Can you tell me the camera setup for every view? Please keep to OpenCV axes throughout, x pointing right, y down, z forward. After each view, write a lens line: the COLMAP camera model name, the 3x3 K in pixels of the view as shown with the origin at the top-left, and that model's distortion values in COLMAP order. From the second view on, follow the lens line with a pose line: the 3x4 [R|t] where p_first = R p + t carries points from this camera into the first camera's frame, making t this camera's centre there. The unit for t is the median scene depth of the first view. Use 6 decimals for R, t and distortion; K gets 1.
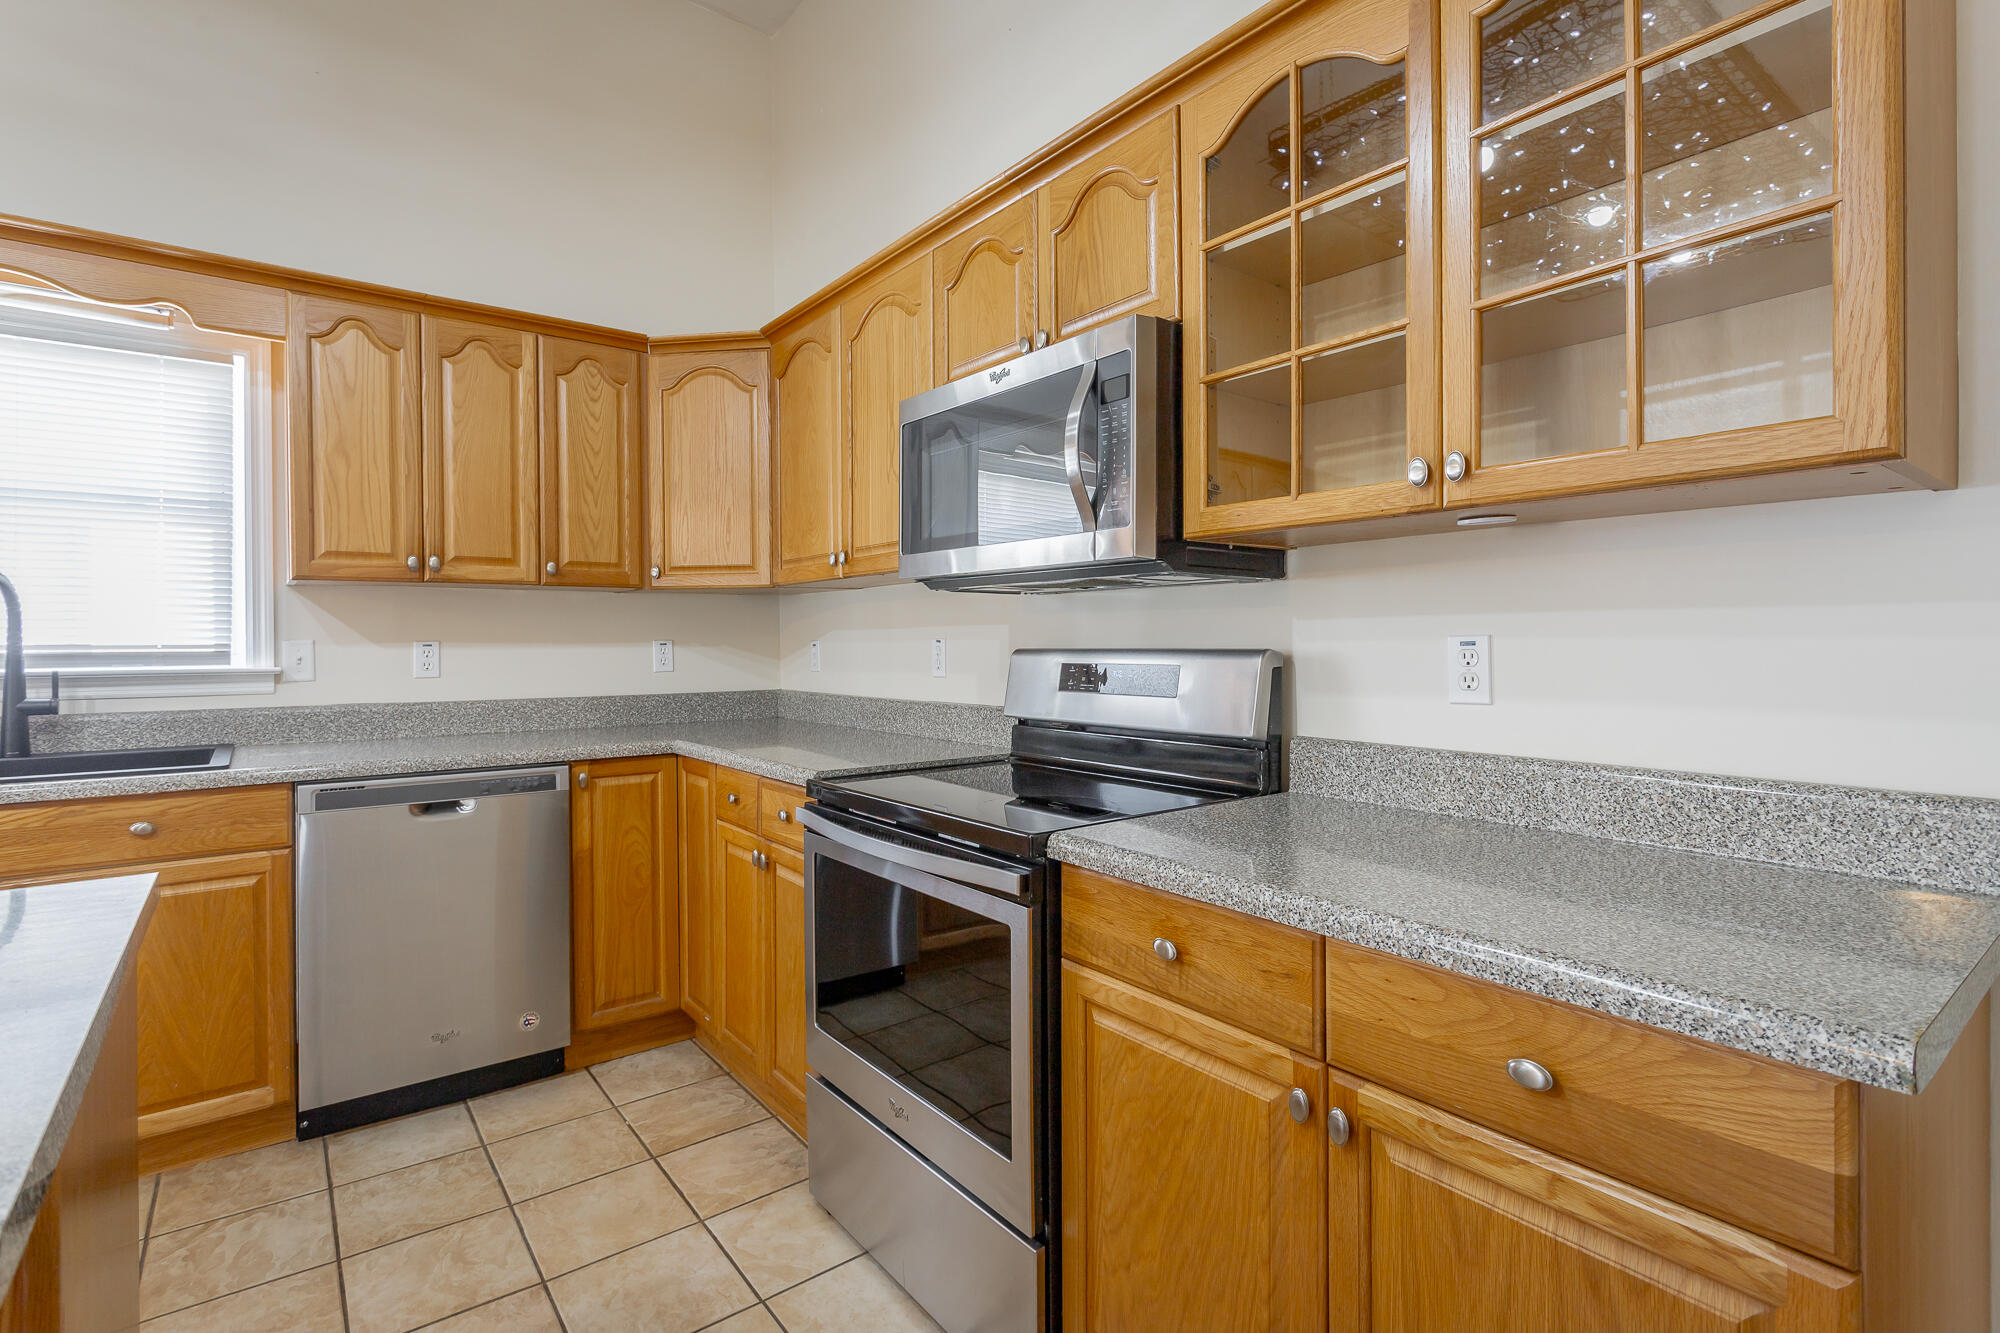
lens RADIAL K [[939.9, 0, 986.4], [0, 939.9, 645.4], [0, 0, 1]] dist [-0.004311, 0.002276]
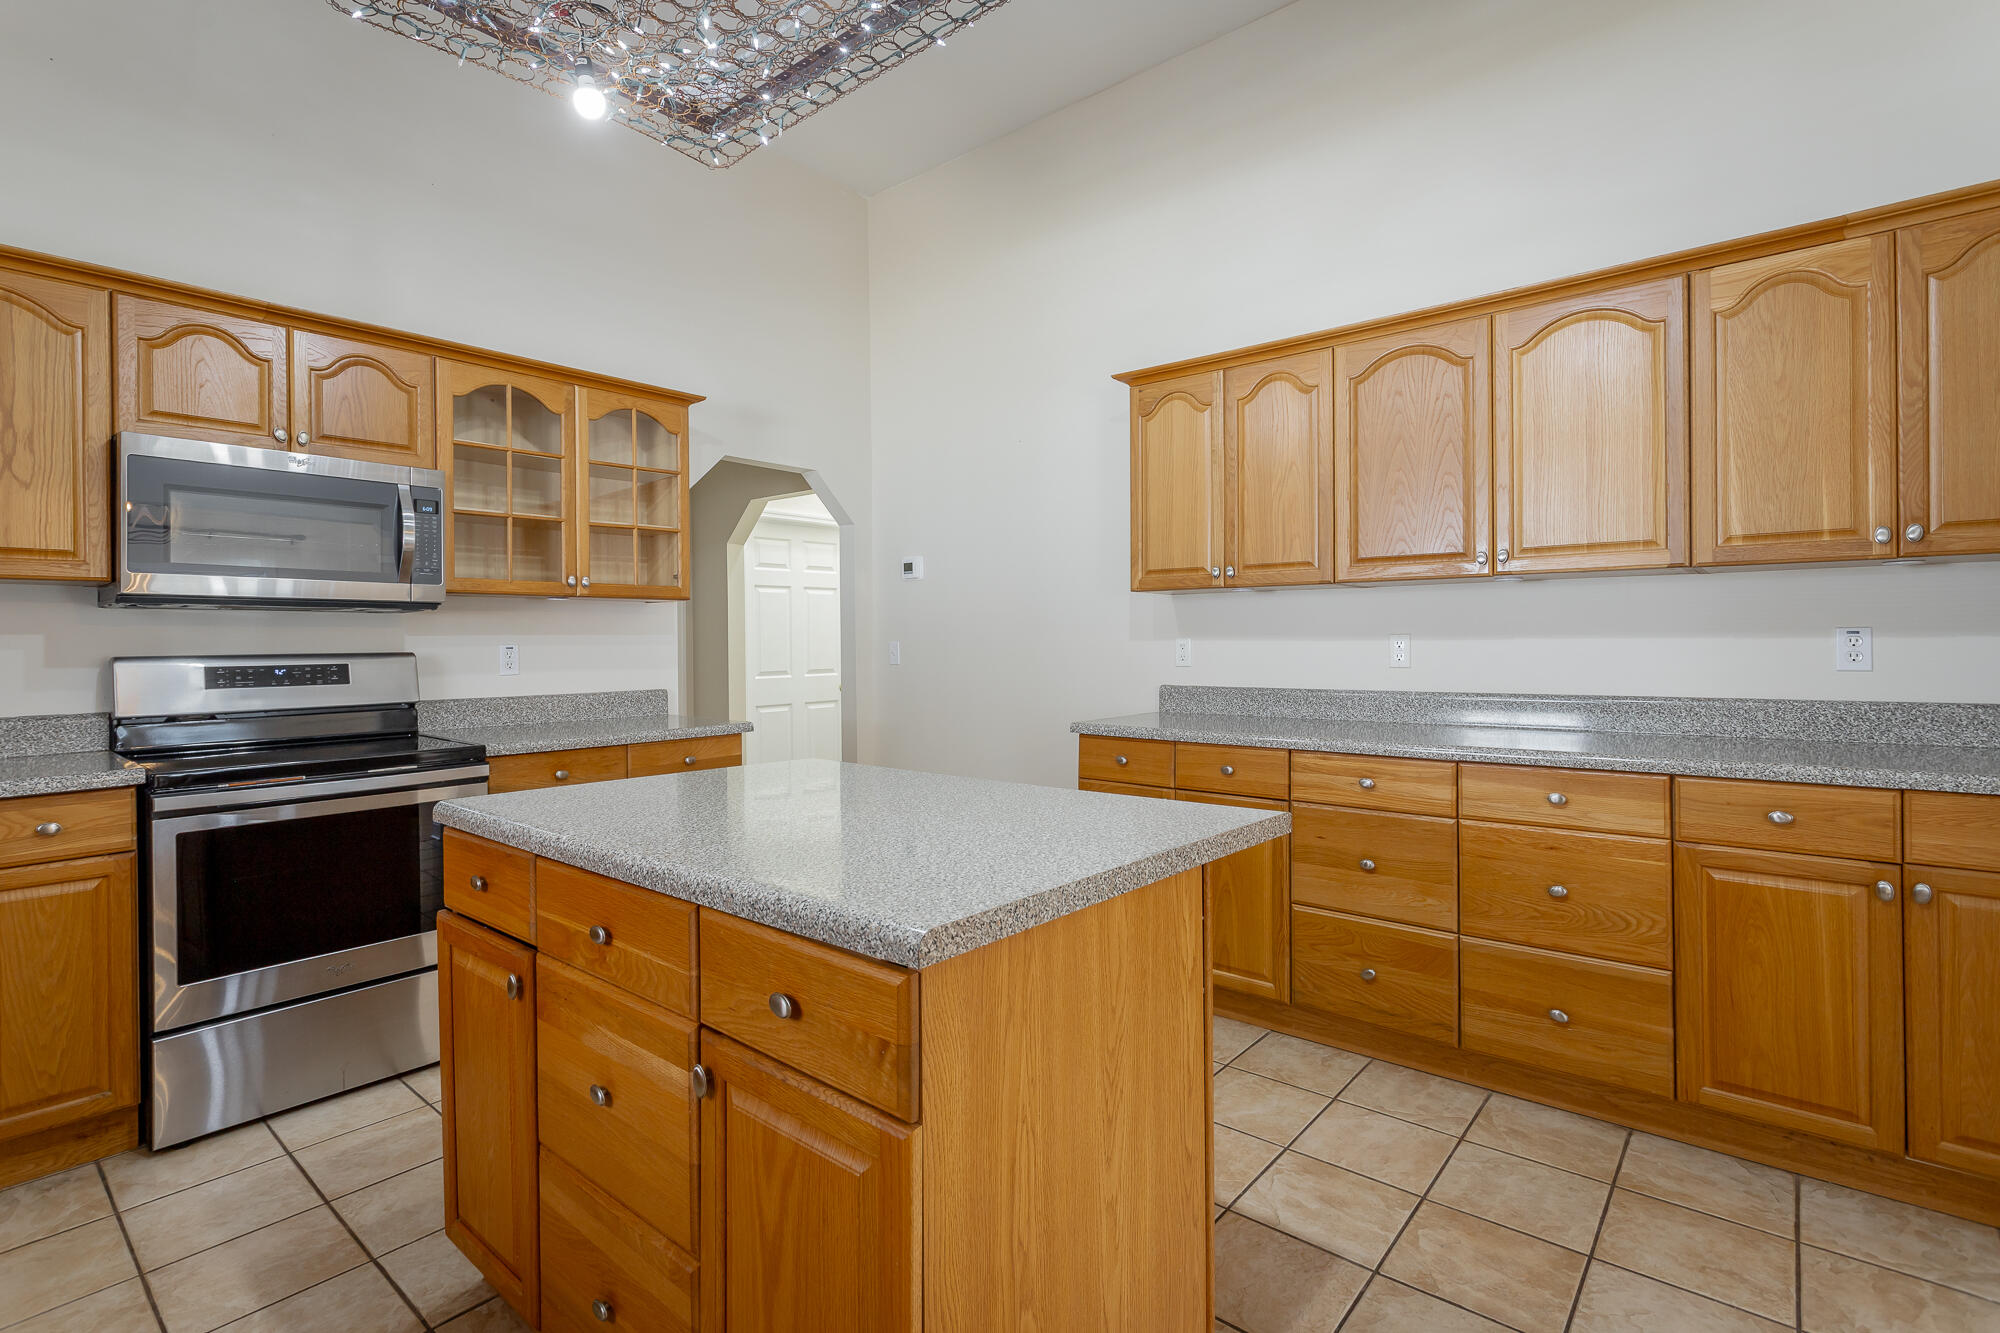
lens RADIAL K [[939.9, 0, 989.1], [0, 939.9, 640.0], [0, 0, 1]] dist [-0.004311, 0.002276]
pose [[-0.207989, 0.006723, 0.978108, -1.286565], [0.014419, 0.999889, -0.003807, 0.002466], [-0.978025, 0.013311, -0.208063, 0.230438]]
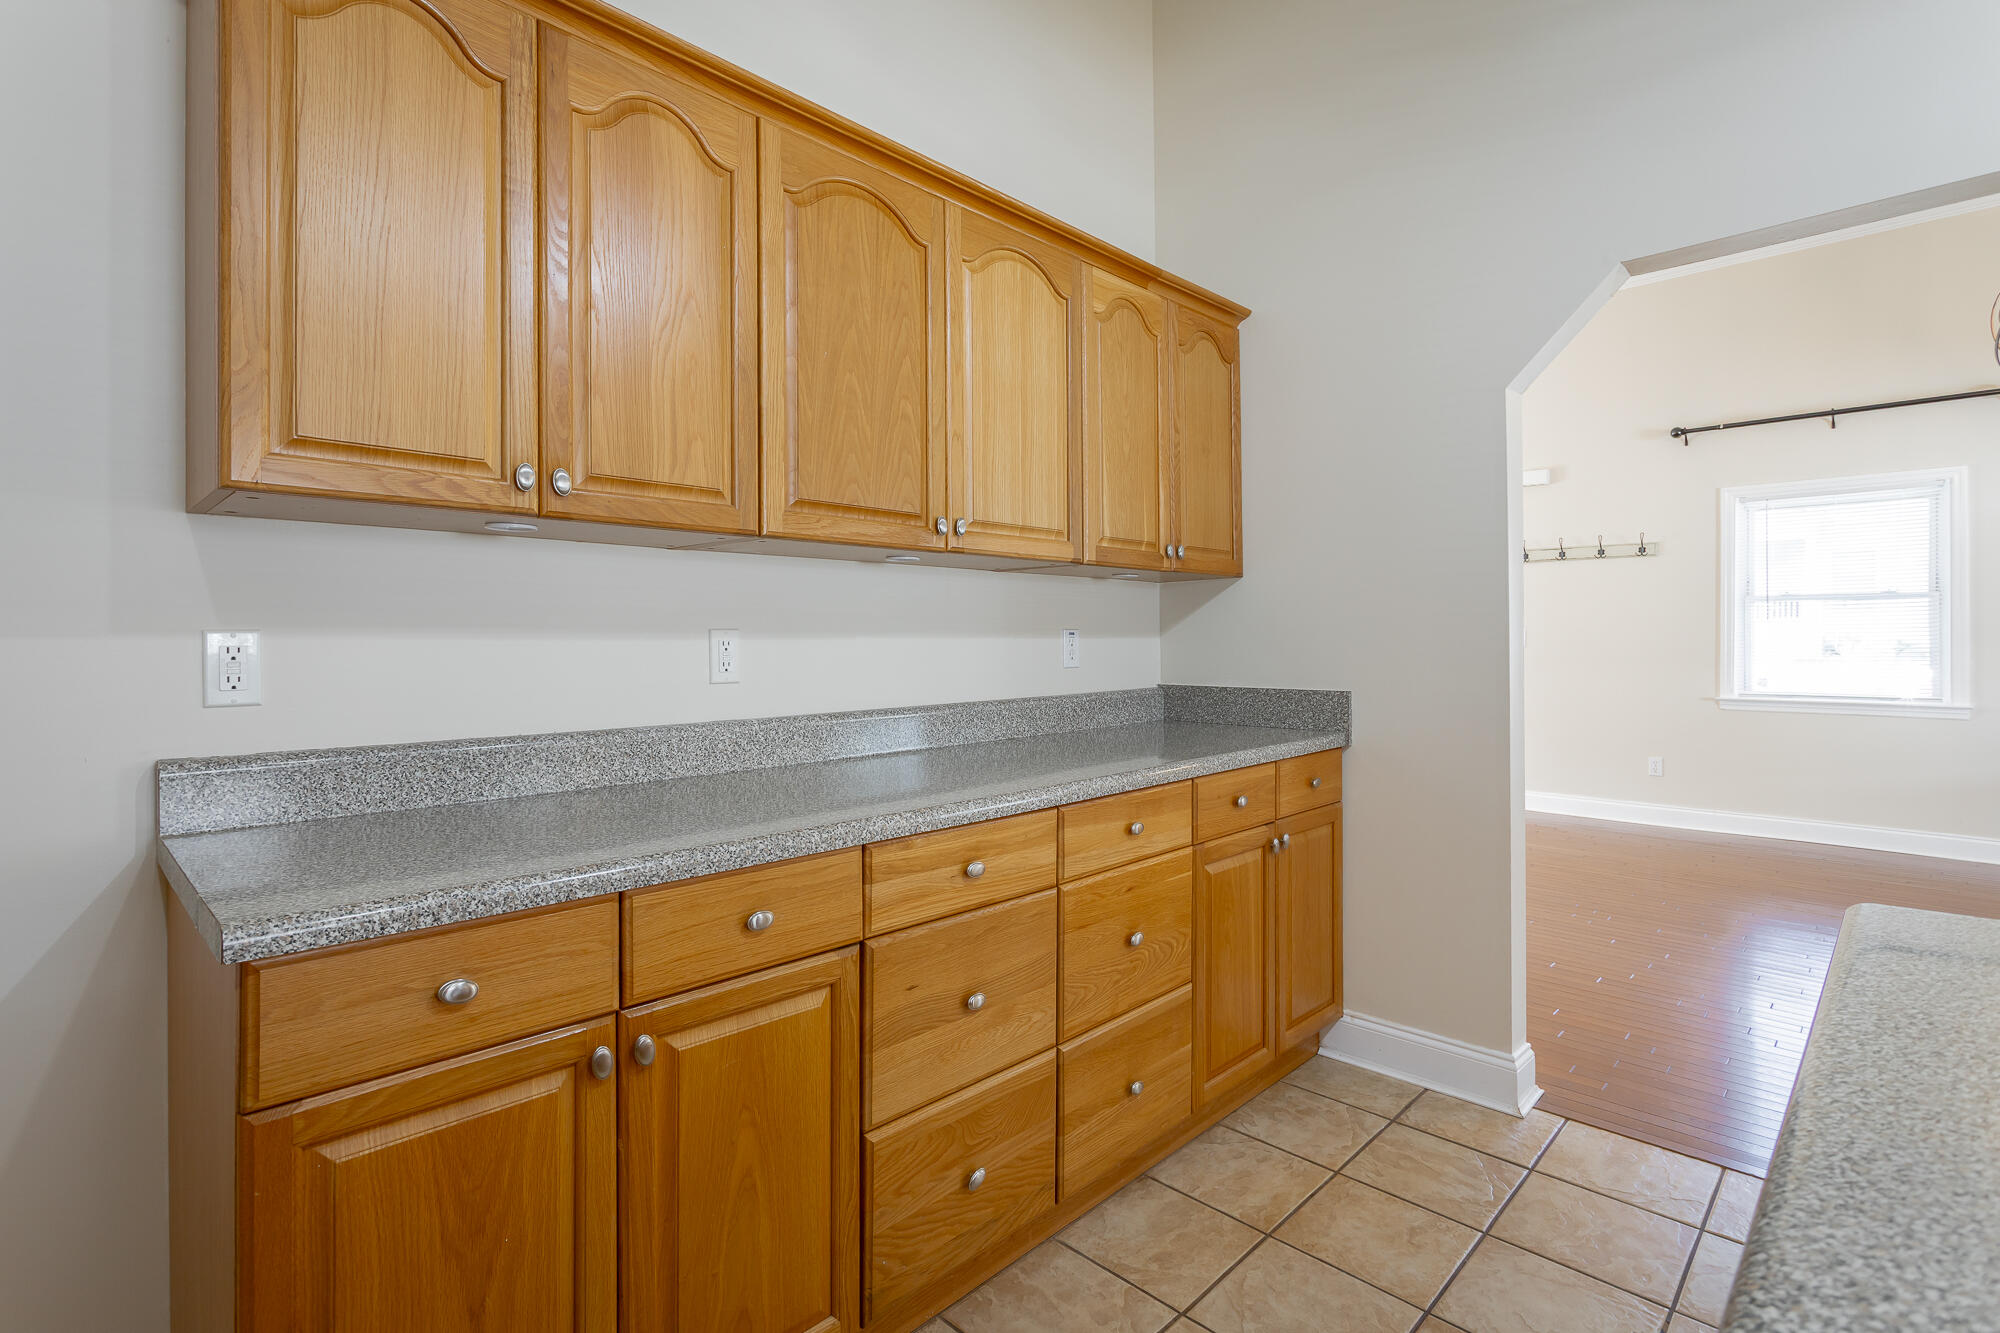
lens RADIAL K [[939.9, 0, 986.2], [0, 939.9, 645.2], [0, 0, 1]] dist [-0.004311, 0.002276]
pose [[-0.991348, 0.008944, -0.130957, -0.193478], [0.007404, 0.999898, 0.012242, 0.003283], [0.131053, 0.011166, -0.991312, 0.239684]]
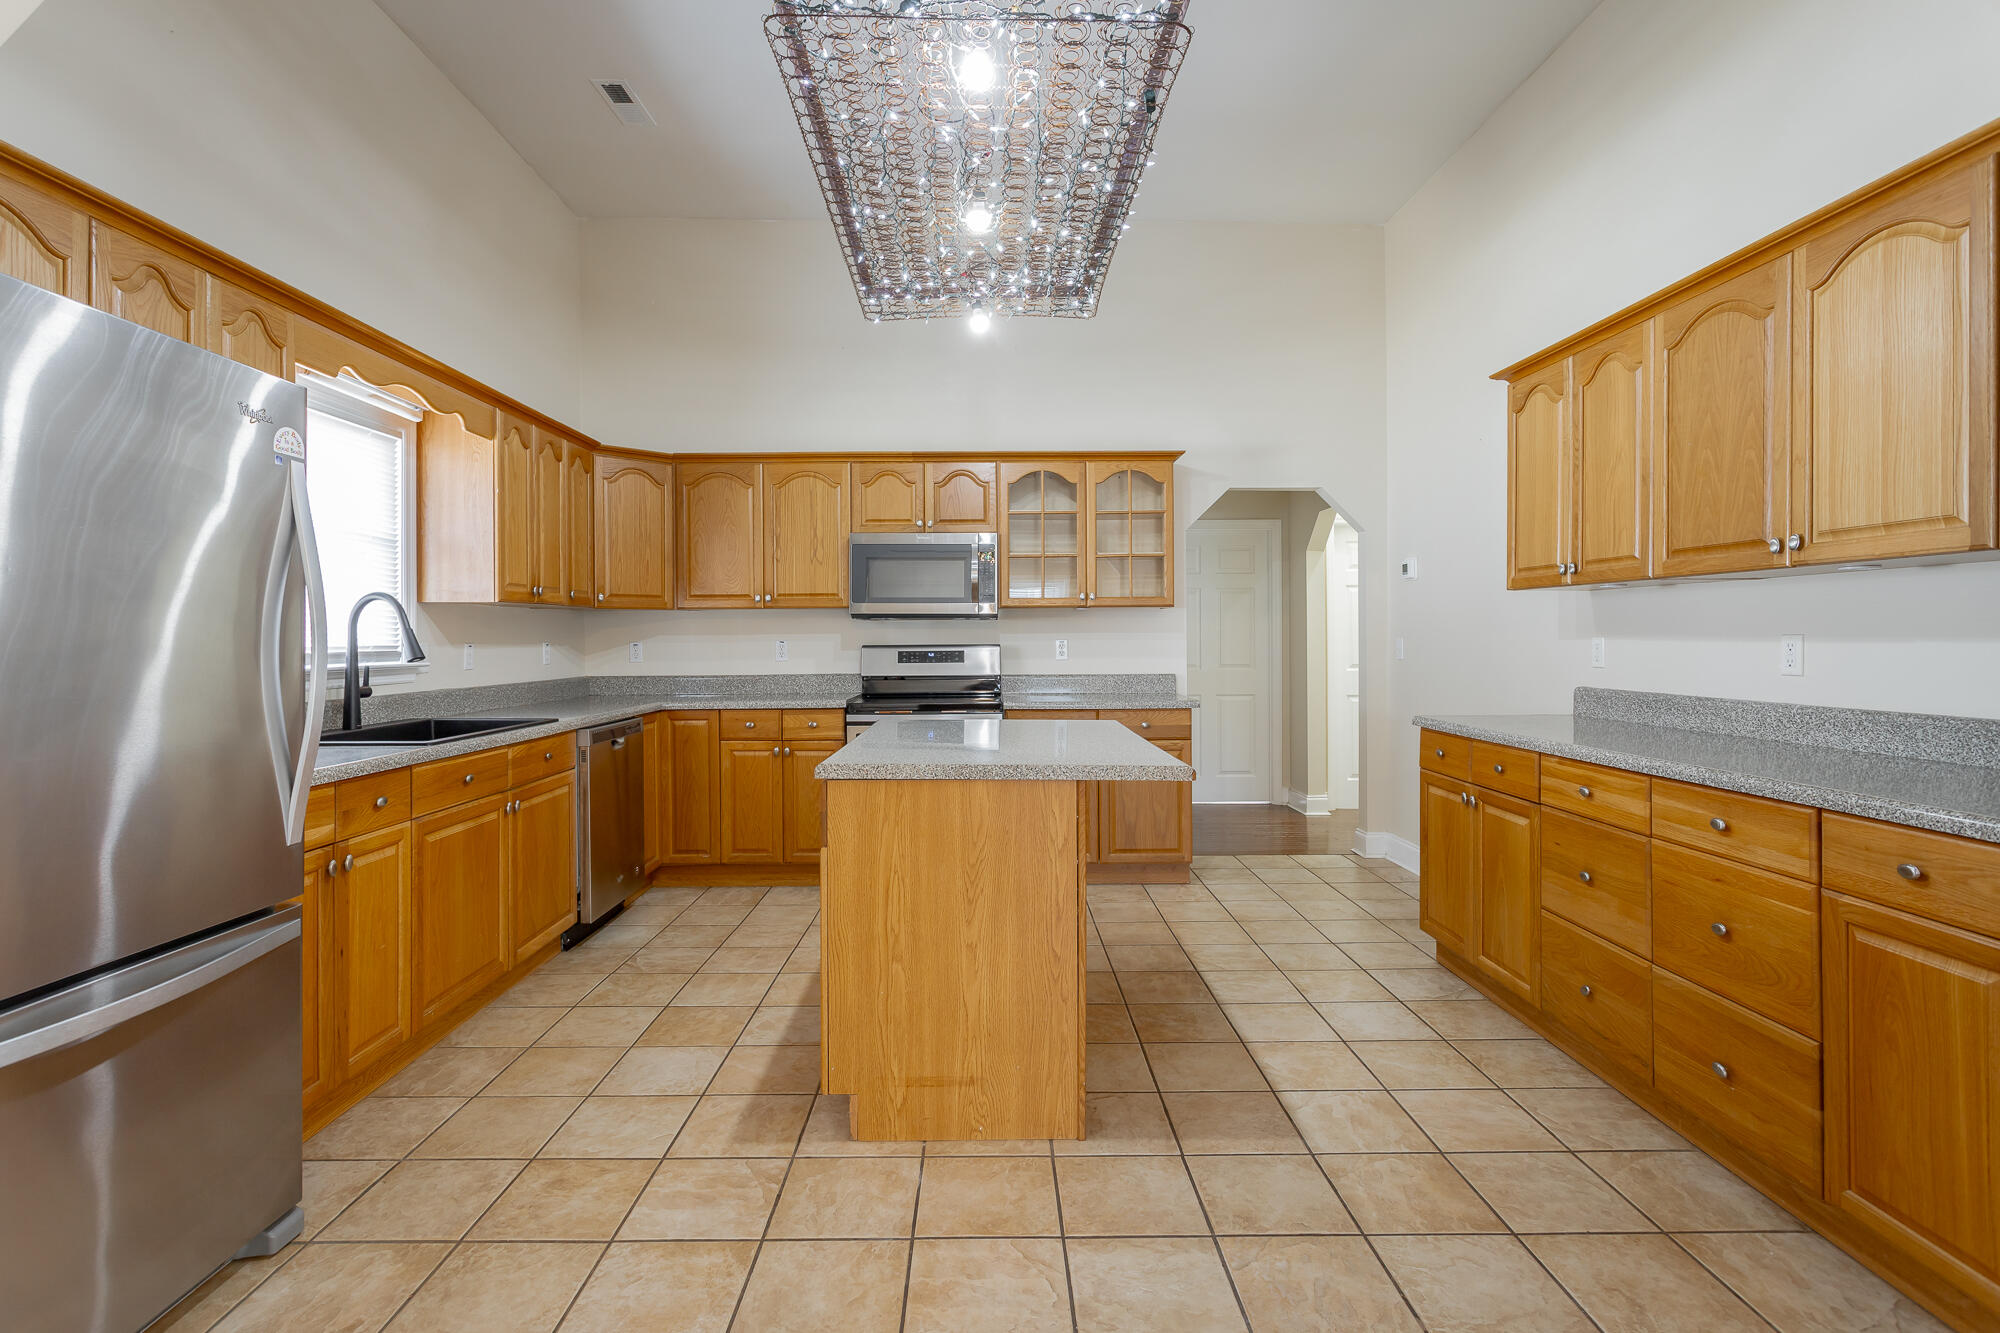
lens RADIAL K [[939.9, 0, 989.6], [0, 939.9, 641.9], [0, 0, 1]] dist [-0.004311, 0.002276]
pose [[0.604528, -0.002133, 0.796581, -1.552665], [0.006153, 0.999979, -0.001992, 0.002280], [-0.796560, 0.006106, 0.604528, -0.554897]]
